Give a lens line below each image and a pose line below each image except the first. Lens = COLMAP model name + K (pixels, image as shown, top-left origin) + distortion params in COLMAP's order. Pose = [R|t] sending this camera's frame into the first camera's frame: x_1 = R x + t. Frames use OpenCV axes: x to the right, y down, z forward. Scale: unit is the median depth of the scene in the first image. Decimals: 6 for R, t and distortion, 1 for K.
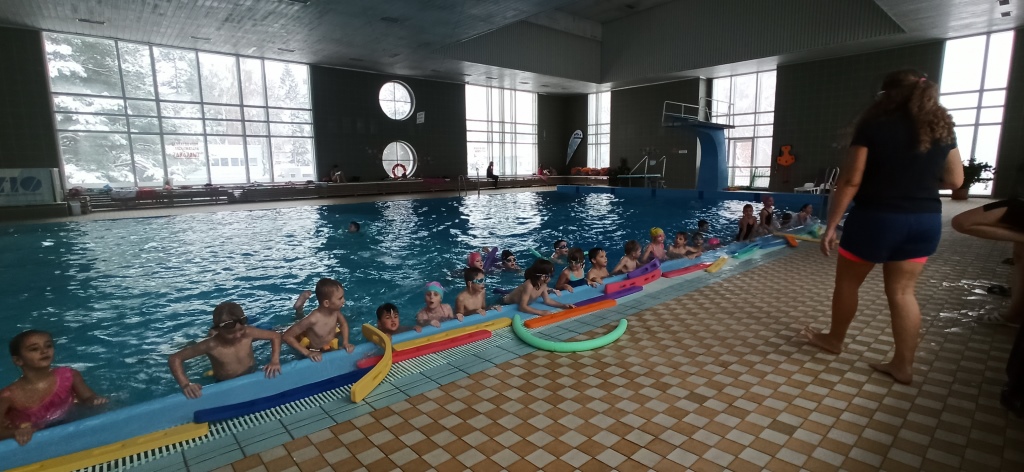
lens RADIAL K [[467.4, 0, 518.0], [0, 467.4, 237.0], [0, 0, 1]] dist [-0.017340, 0.006530]
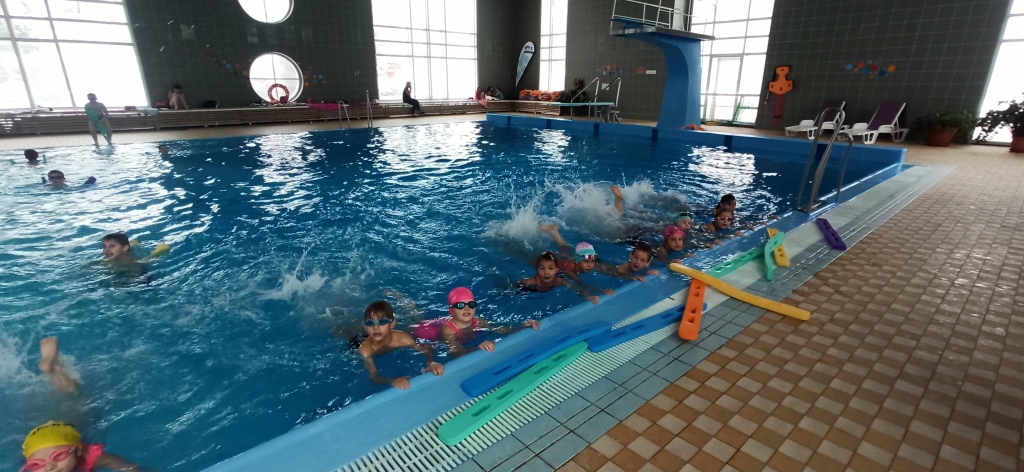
lens RADIAL K [[467.4, 0, 512.9], [0, 467.4, 234.1], [0, 0, 1]] dist [-0.017340, 0.006530]
pose [[0.999831, 0.017556, -0.005395, 0.140543], [-0.016477, 0.987166, 0.158847, -0.038969], [0.008115, -0.158731, 0.987288, 0.202734]]
